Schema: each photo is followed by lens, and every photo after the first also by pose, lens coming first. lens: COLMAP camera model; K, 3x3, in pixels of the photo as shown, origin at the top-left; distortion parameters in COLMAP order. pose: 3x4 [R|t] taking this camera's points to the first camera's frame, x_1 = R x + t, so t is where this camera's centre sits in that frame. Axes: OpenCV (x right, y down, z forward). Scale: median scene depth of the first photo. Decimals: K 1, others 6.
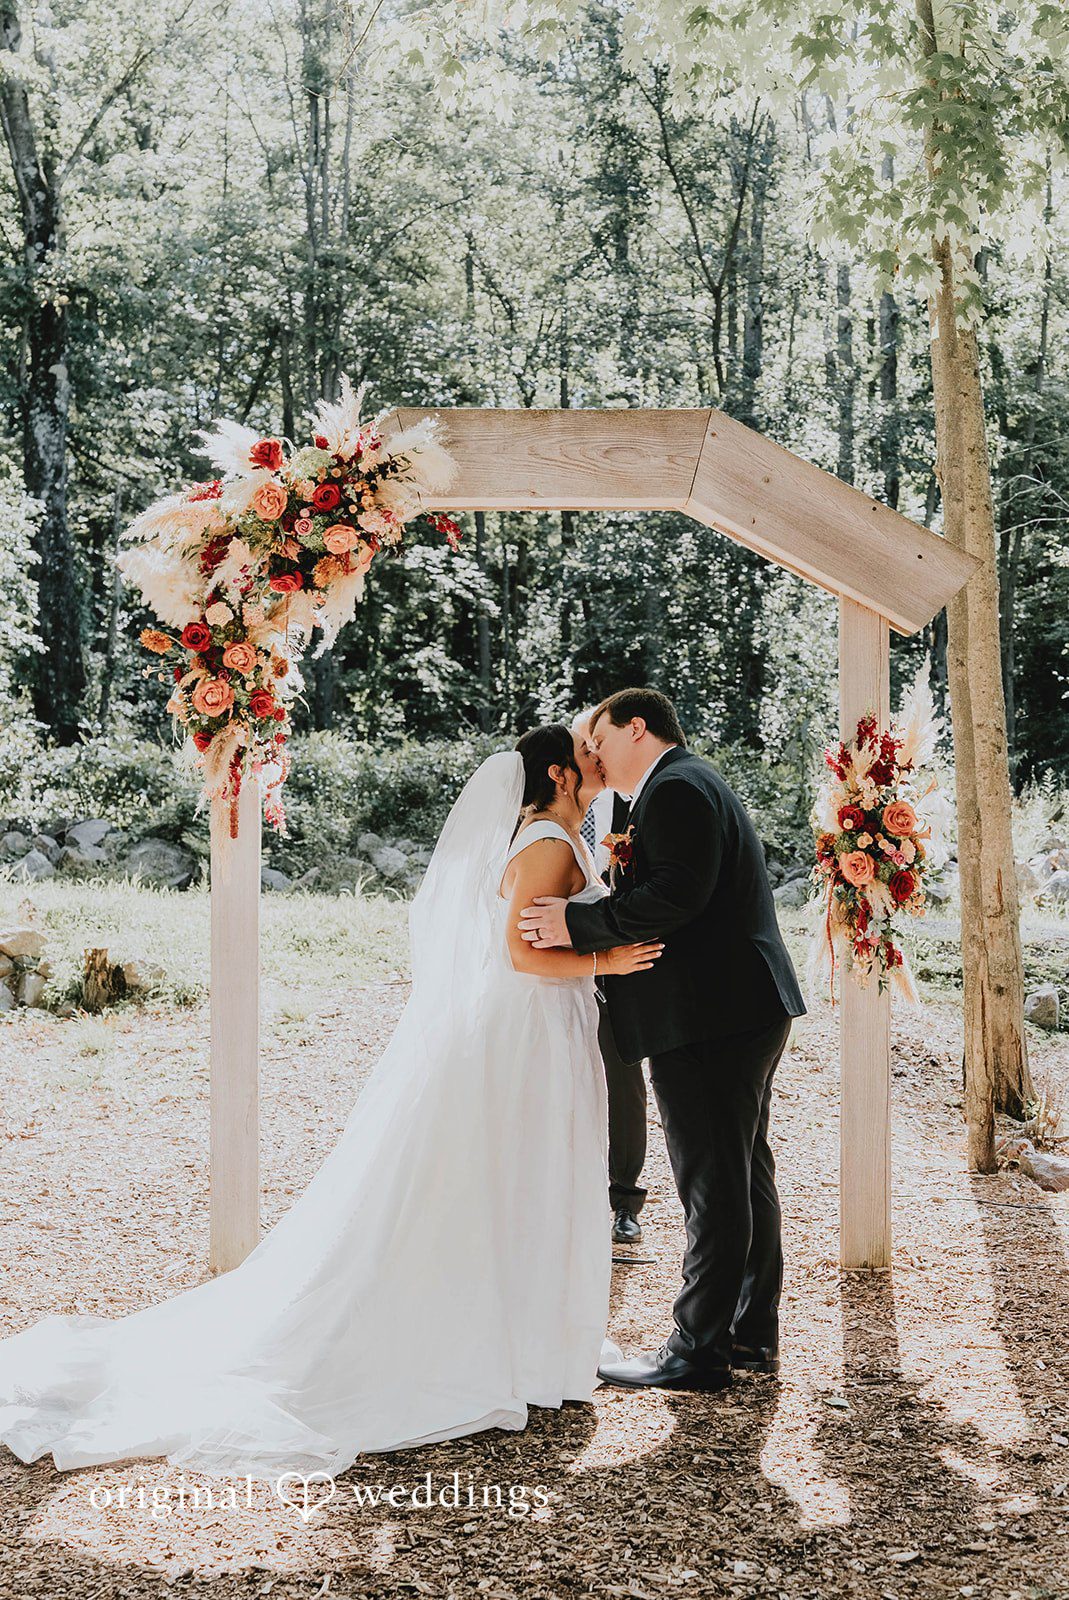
lens RADIAL K [[2970.6, 0, 534.5], [0, 2970.6, 800.0], [0, 0, 1]] dist [0.019732, -0.163223]
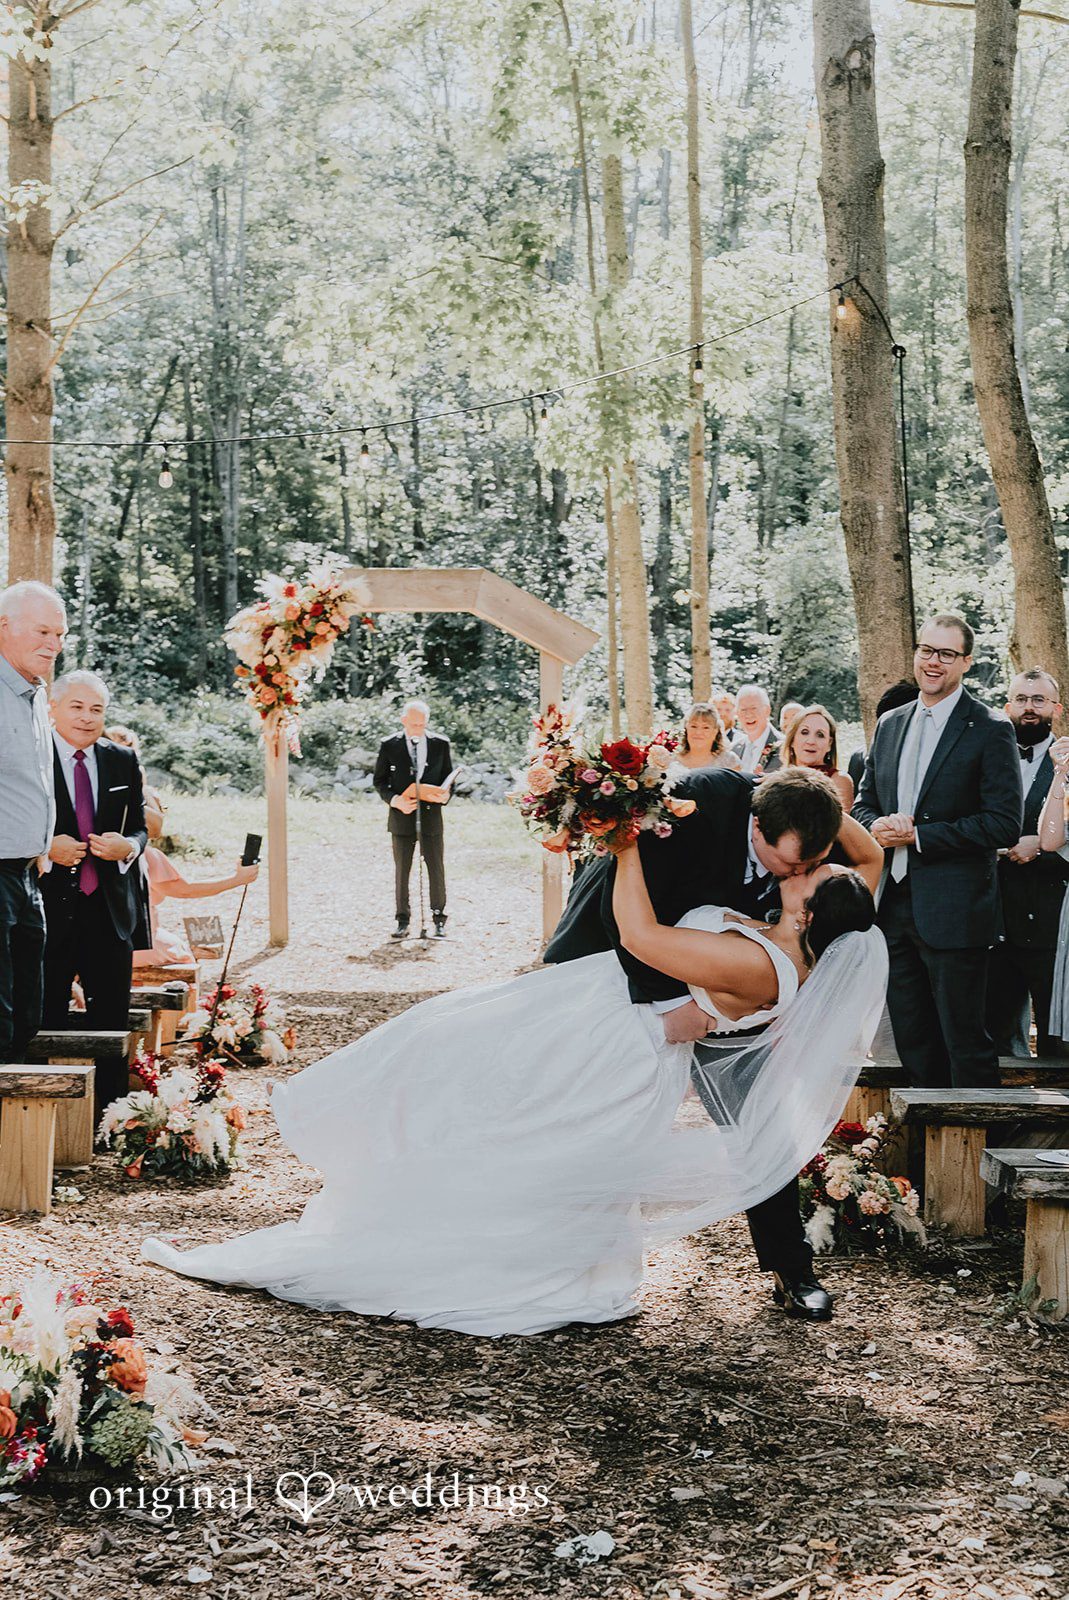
lens RADIAL K [[2970.6, 0, 534.5], [0, 2970.6, 800.0], [0, 0, 1]] dist [0.019732, -0.163223]
pose [[0.998759, -0.004939, 0.049557, -0.015440], [0.004028, 0.999821, 0.018465, 0.004335], [-0.049639, -0.018242, 0.998601, -1.311816]]
